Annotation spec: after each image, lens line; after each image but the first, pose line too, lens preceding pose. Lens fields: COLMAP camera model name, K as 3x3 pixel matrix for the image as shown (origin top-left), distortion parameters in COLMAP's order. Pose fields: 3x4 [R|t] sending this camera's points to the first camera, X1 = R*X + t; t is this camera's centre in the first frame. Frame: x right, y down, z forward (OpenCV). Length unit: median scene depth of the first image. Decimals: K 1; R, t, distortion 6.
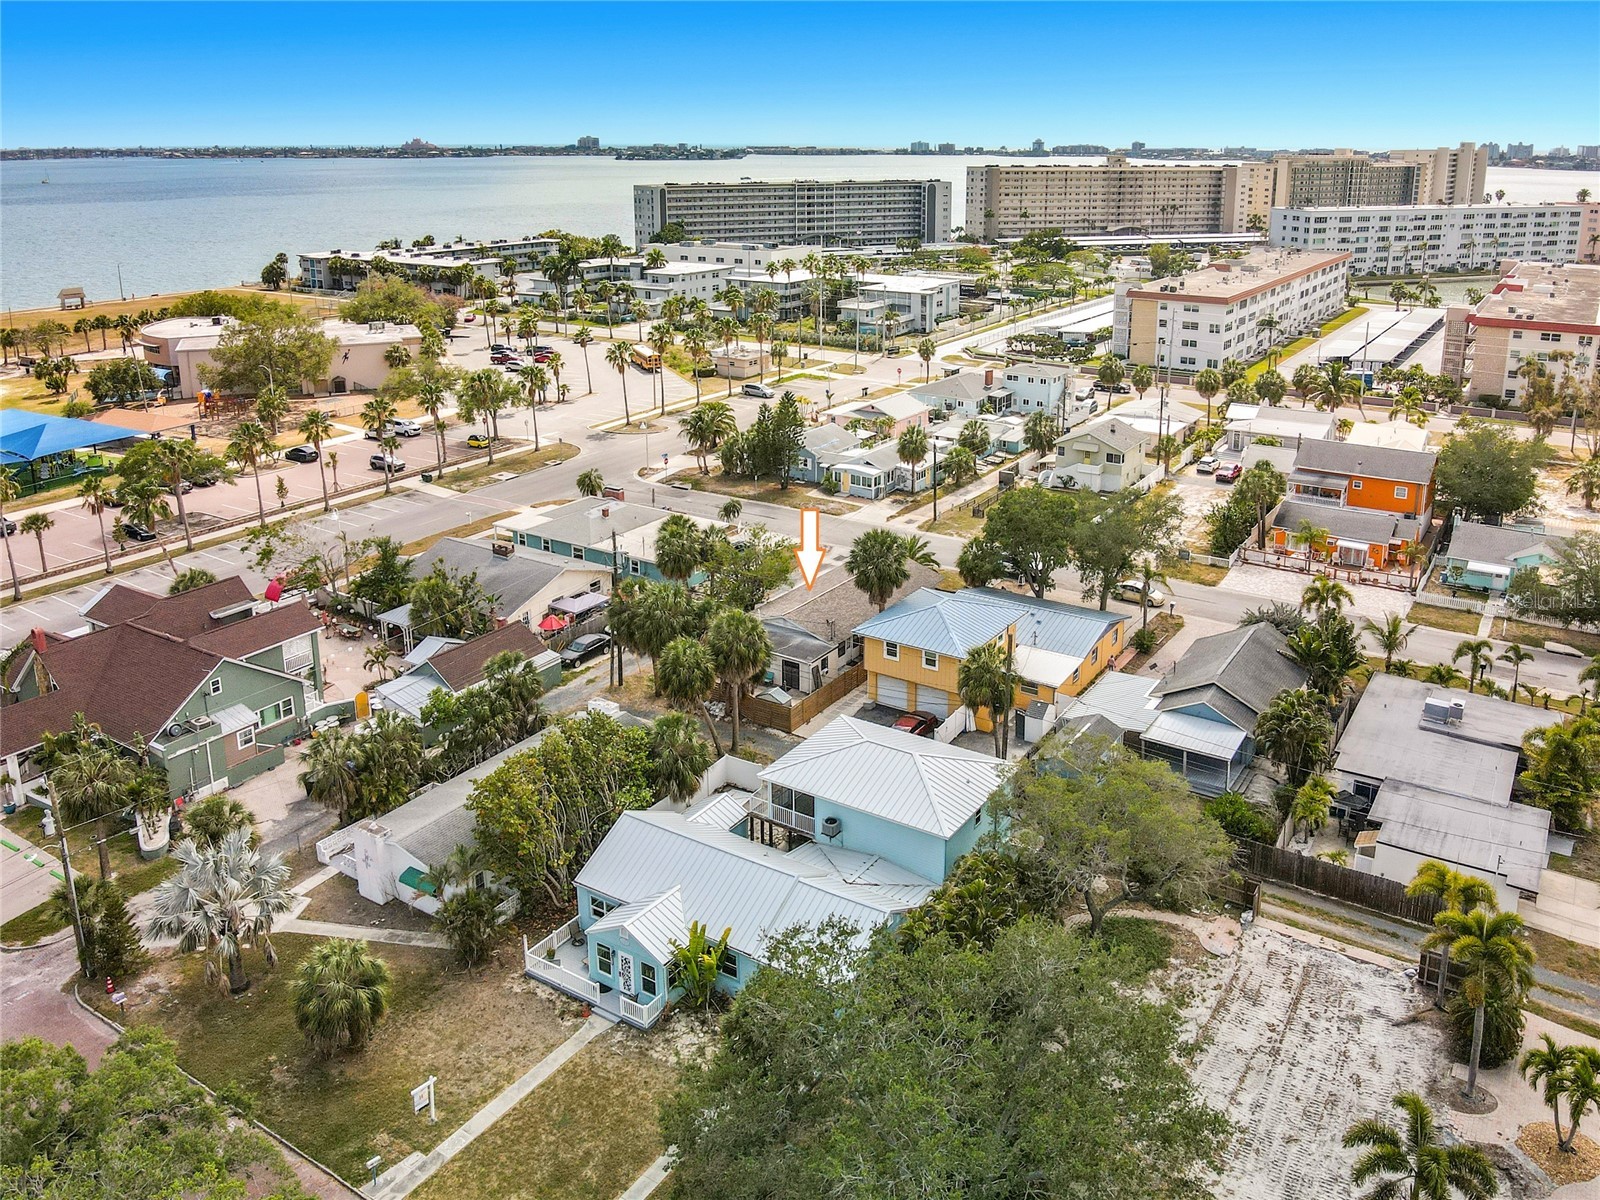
lens RADIAL K [[1191.6, 0, 800.0], [0, 1191.6, 600.0], [0, 0, 1]] dist [-0.012582, 0.003351]
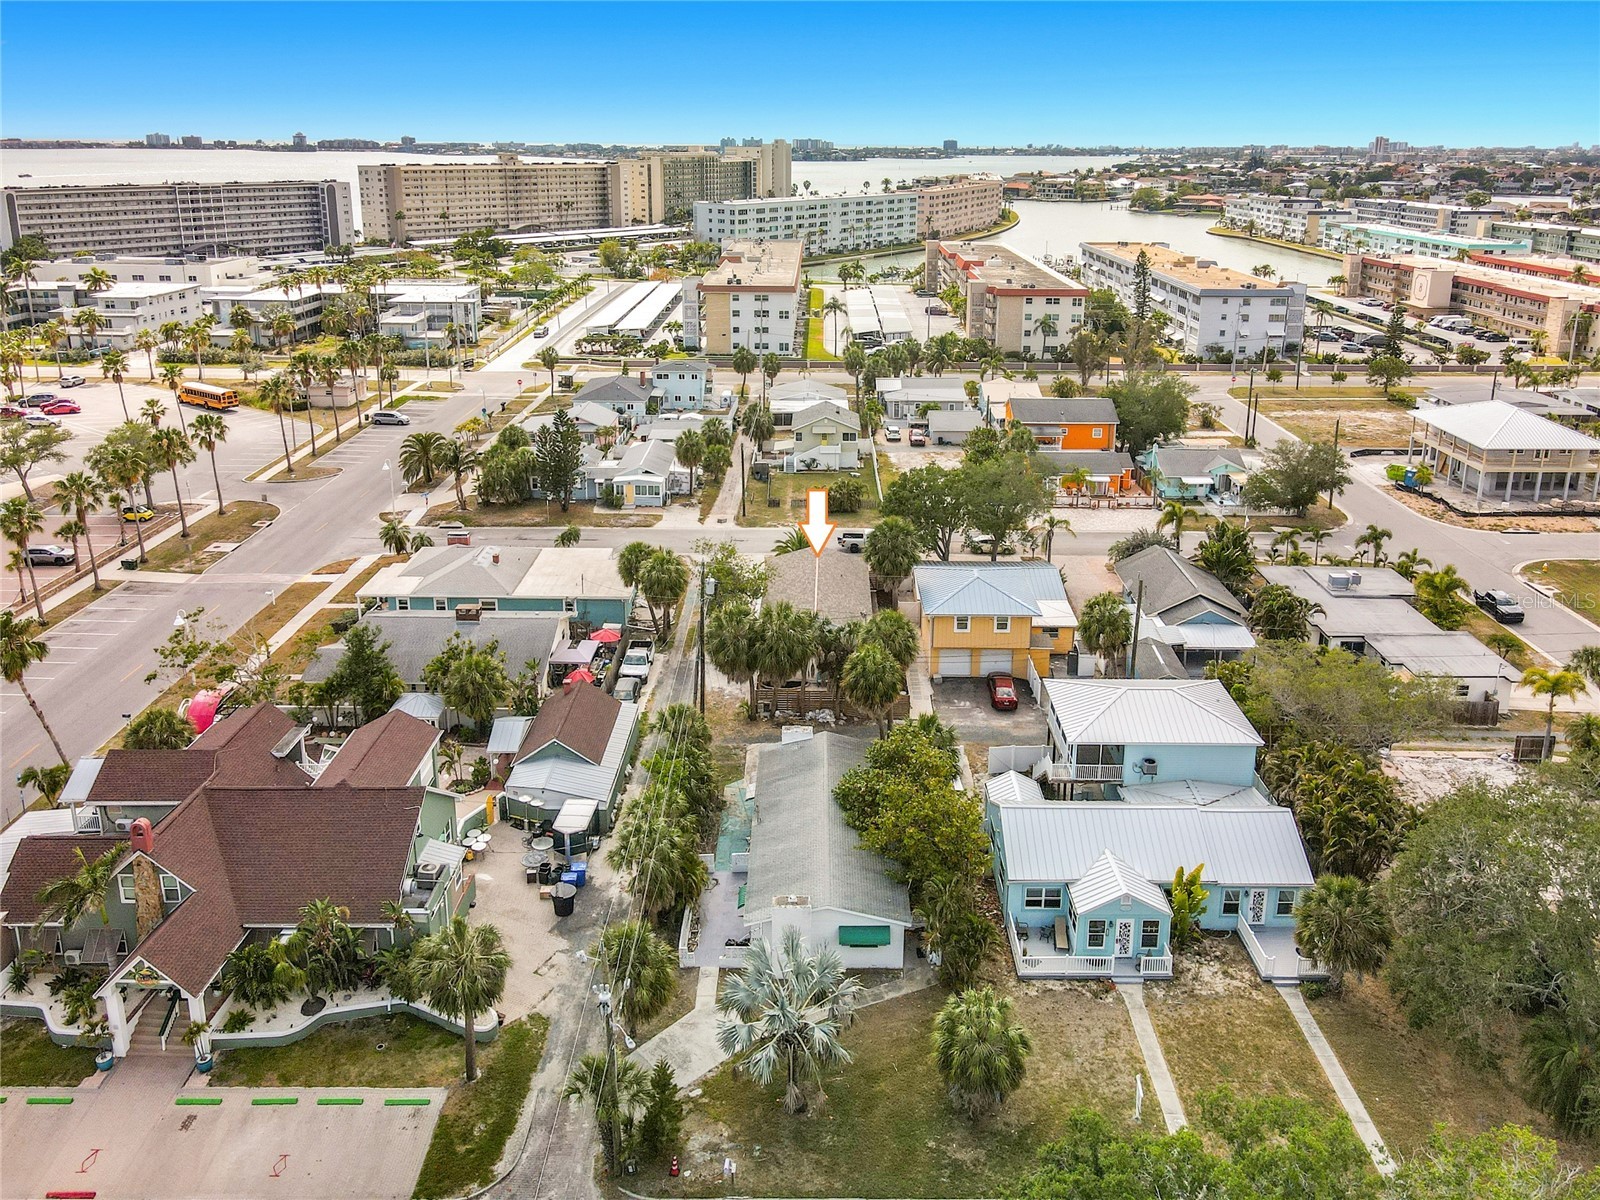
lens RADIAL K [[1195.8, 0, 798.7], [0, 1195.8, 589.4], [0, 0, 1]] dist [0.021572, 0.015310]
pose [[0.848418, -0.185265, 0.495846, -0.110319], [0.189227, 0.981002, 0.042760, -0.011874], [-0.494348, 0.057549, 0.867357, 0.024665]]
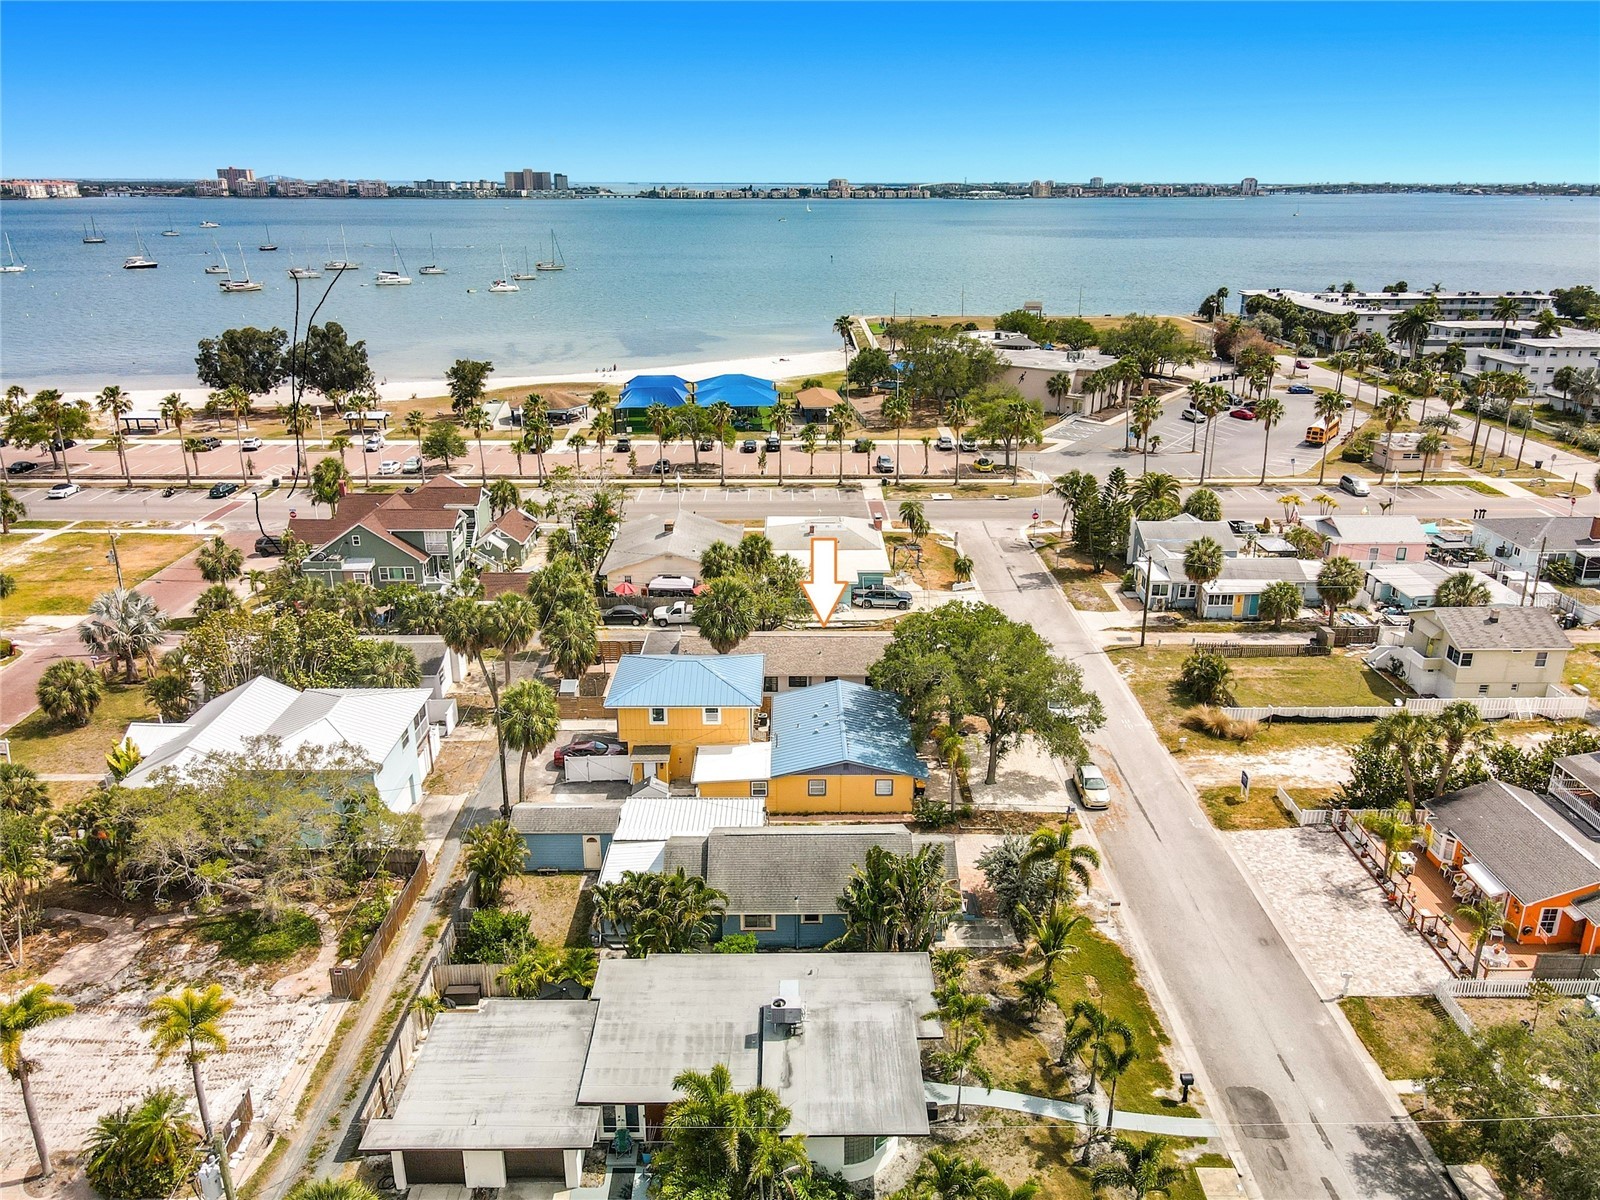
lens RADIAL K [[1195.8, 0, 798.7], [0, 1195.8, 589.4], [0, 0, 1]] dist [0.021572, 0.015310]
pose [[0.545091, 0.274027, -0.792329, 0.176833], [-0.305963, 0.944912, 0.116308, -0.036735], [0.780553, 0.179025, 0.598905, 0.094032]]
